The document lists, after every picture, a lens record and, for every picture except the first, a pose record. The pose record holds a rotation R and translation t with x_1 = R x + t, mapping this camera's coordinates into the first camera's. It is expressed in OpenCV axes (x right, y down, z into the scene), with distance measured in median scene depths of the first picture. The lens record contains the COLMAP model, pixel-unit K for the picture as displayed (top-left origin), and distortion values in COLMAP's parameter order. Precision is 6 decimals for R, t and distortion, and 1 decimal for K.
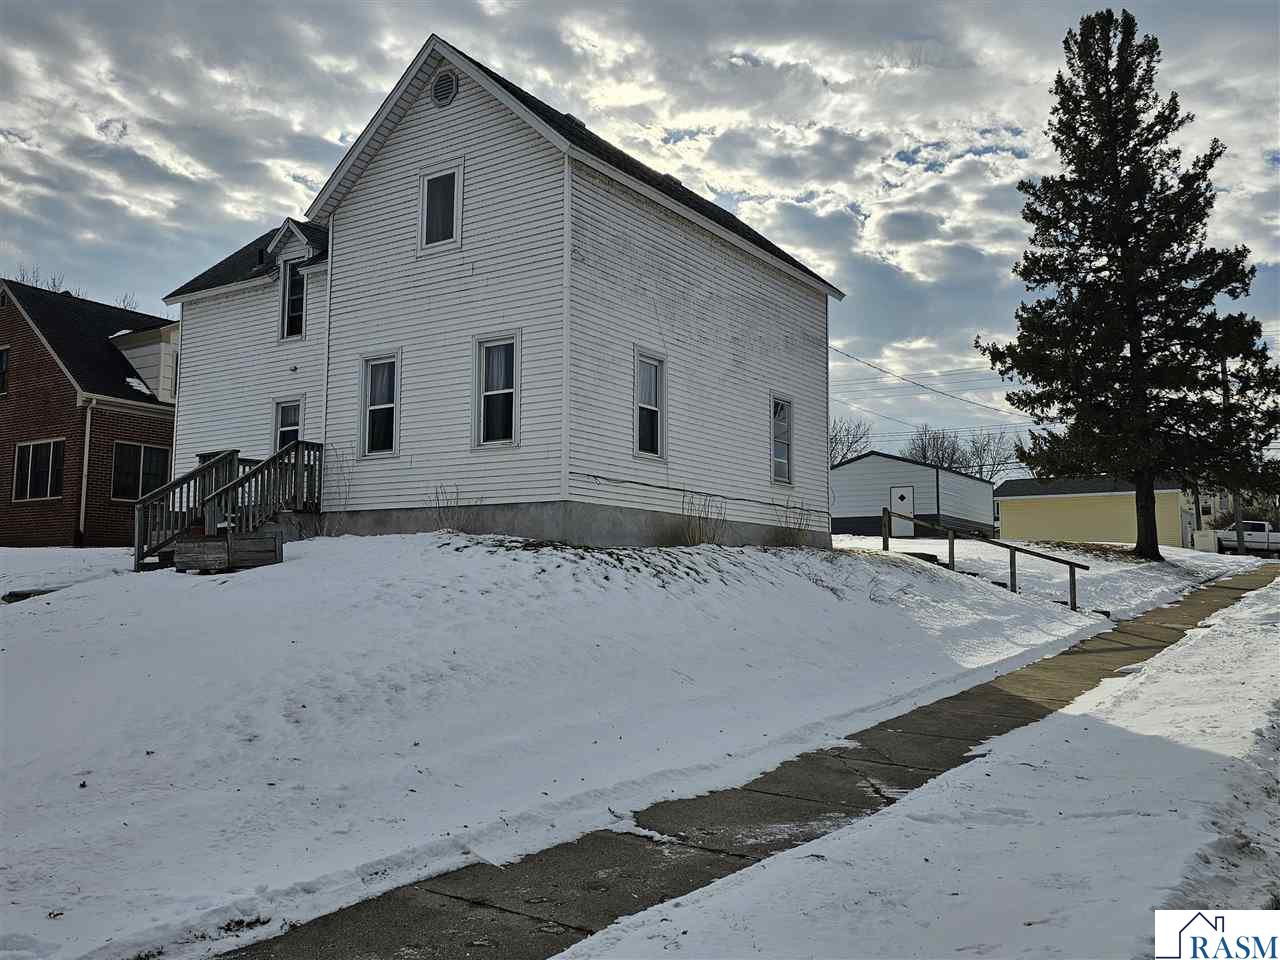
lens RADIAL K [[1136.2, 0, 637.5], [0, 1136.2, 477.7], [0, 0, 1]] dist [0.075527, -0.050199]
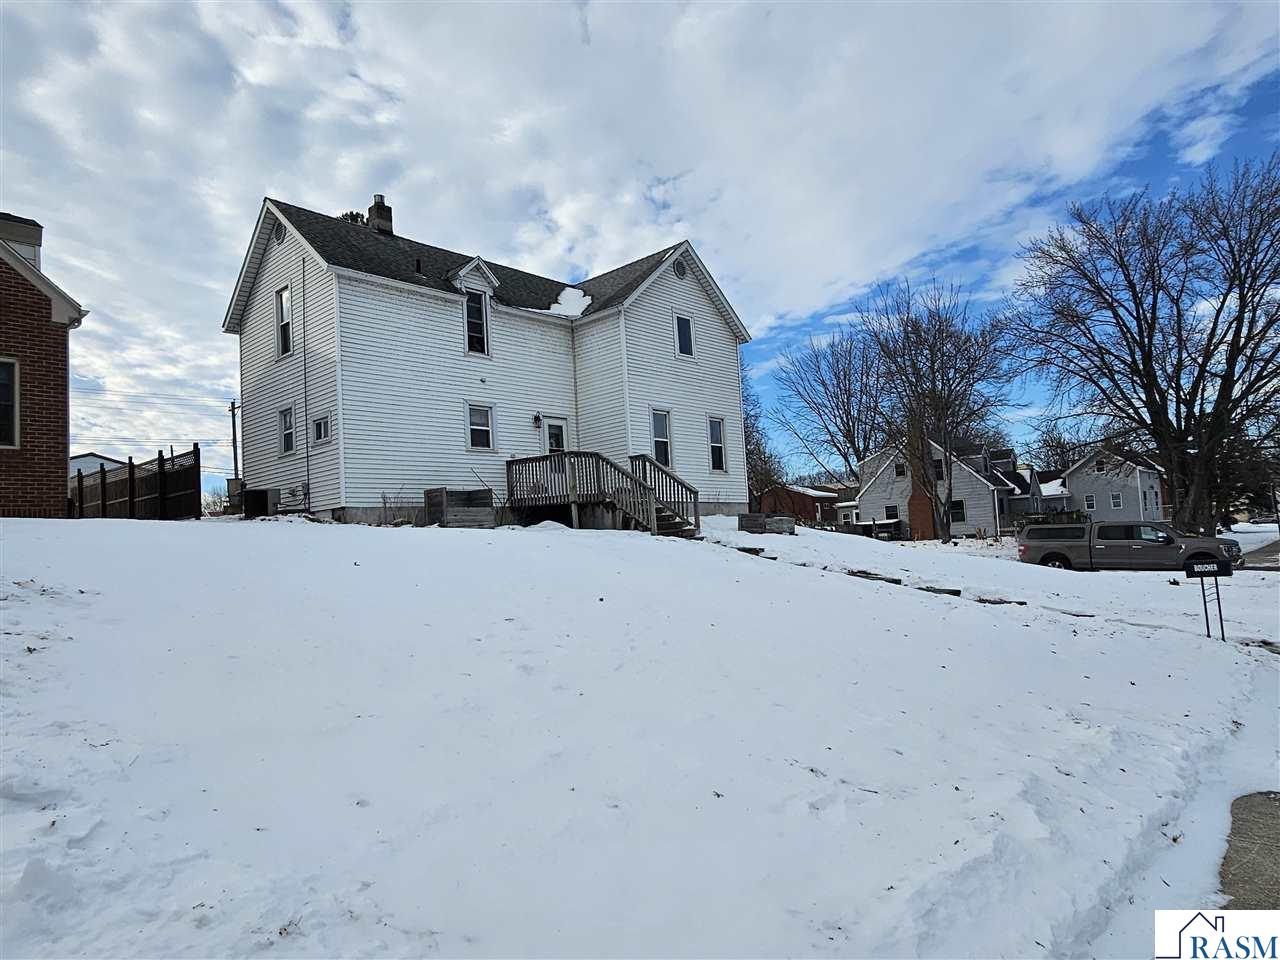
lens RADIAL K [[760.4, 0, 635.4], [0, 760.4, 481.9], [0, 0, 1]] dist [-0.008696, -0.000958]
pose [[0.145760, 0.064011, 0.987247, -0.095157], [-0.050194, 0.997098, -0.057239, 0.004678], [-0.988046, -0.041210, 0.148550, 0.062571]]
